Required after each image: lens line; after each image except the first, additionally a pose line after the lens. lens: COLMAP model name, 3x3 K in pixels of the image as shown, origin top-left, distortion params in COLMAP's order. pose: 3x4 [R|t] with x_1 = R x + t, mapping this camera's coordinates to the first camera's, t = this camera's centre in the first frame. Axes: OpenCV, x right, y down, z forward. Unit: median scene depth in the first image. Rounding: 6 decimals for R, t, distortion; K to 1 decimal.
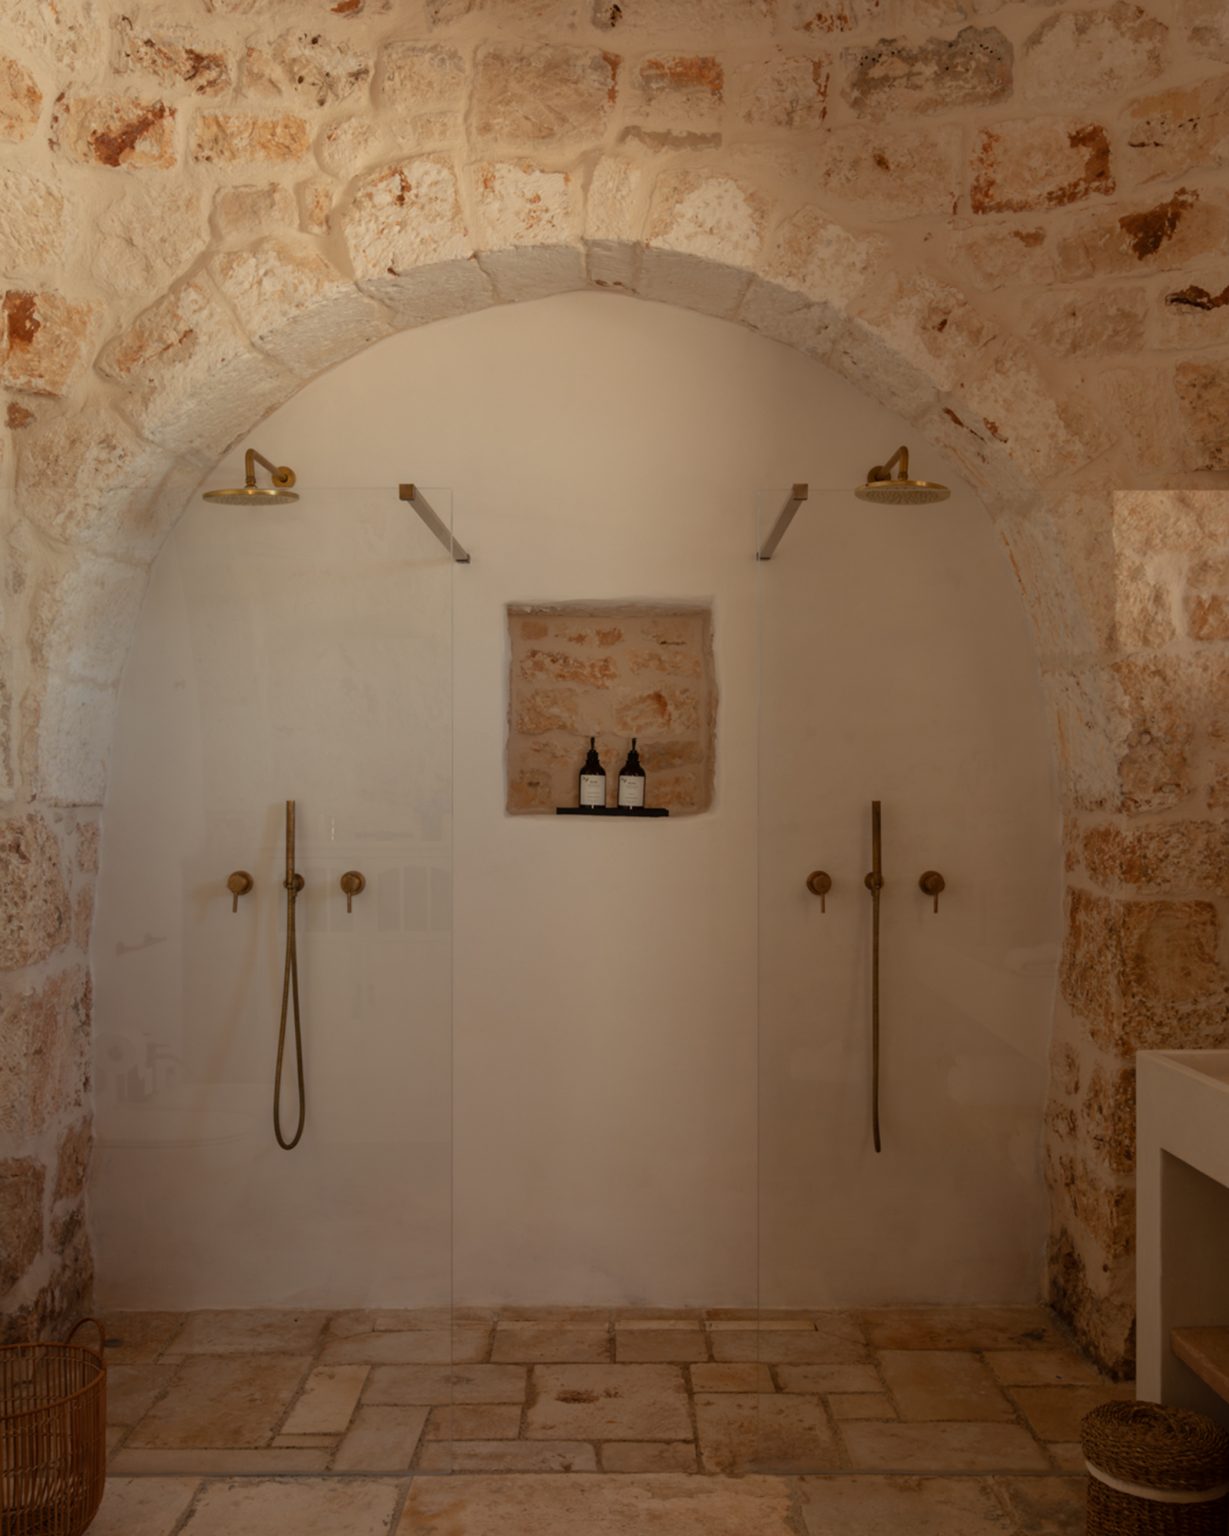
lens RADIAL K [[1758.3, 0, 615.7], [0, 1758.3, 767.9], [0, 0, 1]] dist [-0.000132, 0.000000]
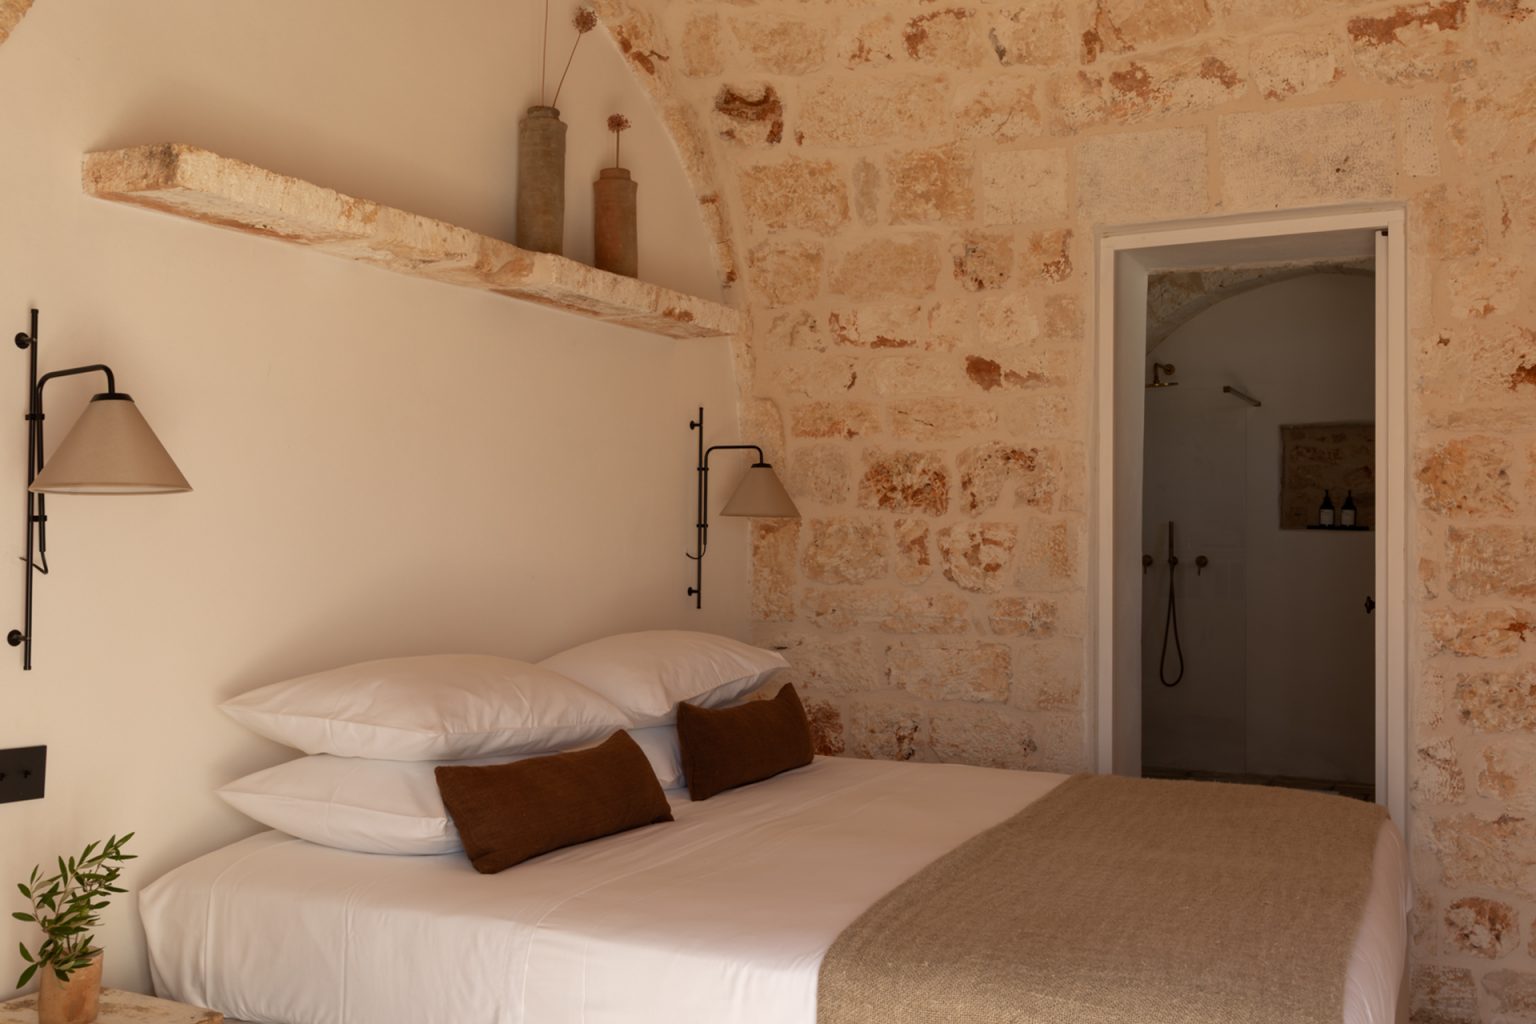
lens RADIAL K [[1476.4, 0, 767.7], [0, 1476.4, 511.6], [0, 0, 1]] dist [0.004421, 0.000000]
pose [[0.911404, -0.002949, -0.411503, 0.096853], [0.000649, 0.999983, -0.005729, 0.015856], [0.411513, 0.004954, 0.911390, -0.770425]]
